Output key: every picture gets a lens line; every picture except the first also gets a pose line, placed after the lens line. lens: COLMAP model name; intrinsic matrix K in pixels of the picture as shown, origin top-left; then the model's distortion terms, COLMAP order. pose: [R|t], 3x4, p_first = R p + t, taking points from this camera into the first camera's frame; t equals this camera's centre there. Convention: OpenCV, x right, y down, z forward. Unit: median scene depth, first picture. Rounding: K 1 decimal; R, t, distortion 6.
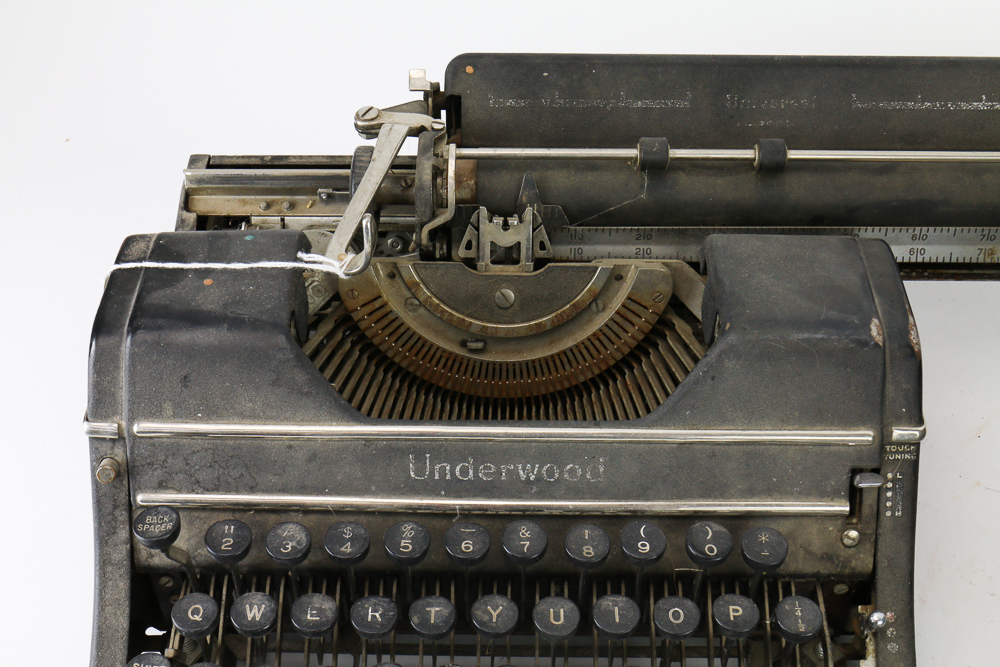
lens RADIAL K [[1326.2, 0, 500.5], [0, 1326.2, 333.9], [0, 0, 1]] dist [-0.074285, 0.000000]
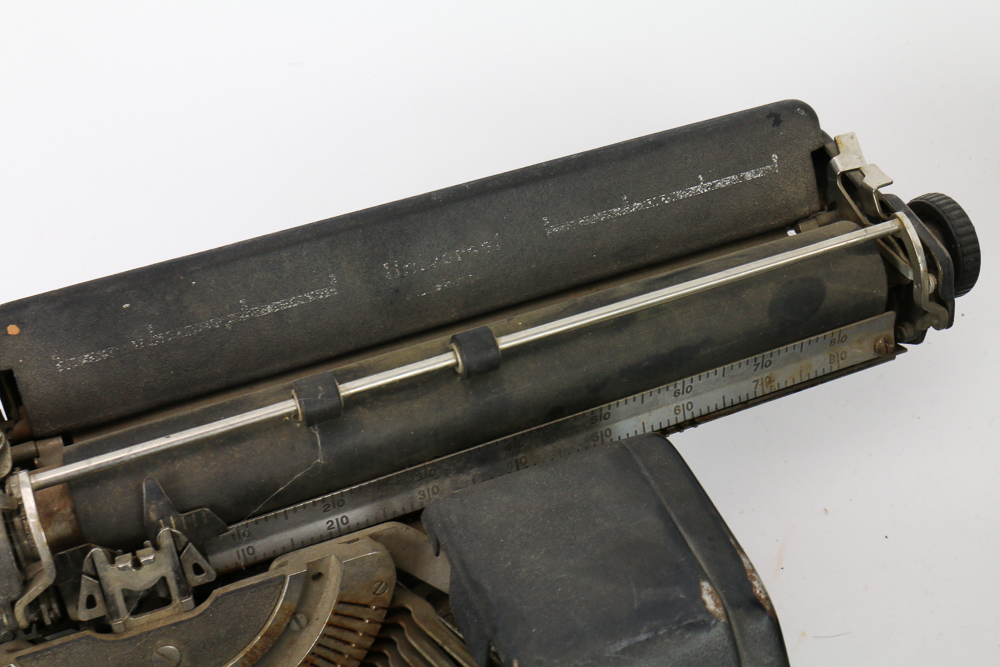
lens RADIAL K [[1326.2, 0, 499.4], [0, 1326.2, 338.1], [0, 0, 1]] dist [-0.074285, 0.000000]
pose [[0.921302, -0.275890, 0.274019, 0.021578], [0.265171, 0.961186, 0.076197, -0.191598], [-0.284405, 0.002461, 0.958701, 0.305125]]
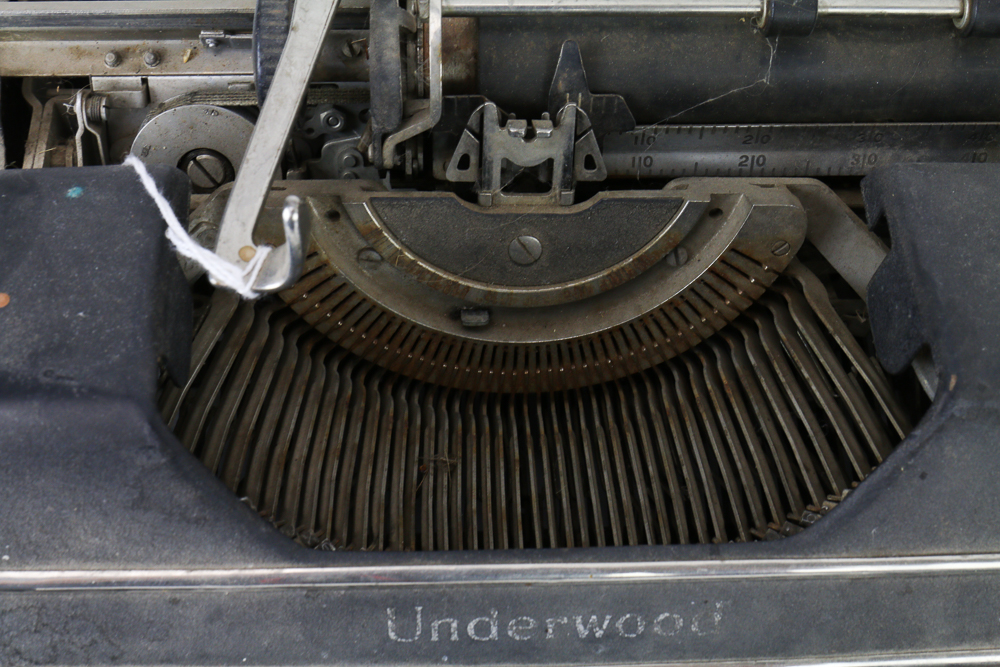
lens RADIAL K [[1326.2, 0, 500.8], [0, 1326.2, 341.4], [0, 0, 1]] dist [-0.074285, 0.000000]
pose [[0.998039, -0.021799, 0.058682, -0.043827], [0.004648, 0.960627, 0.277803, -0.153557], [-0.062427, -0.276985, 0.958844, 0.419376]]
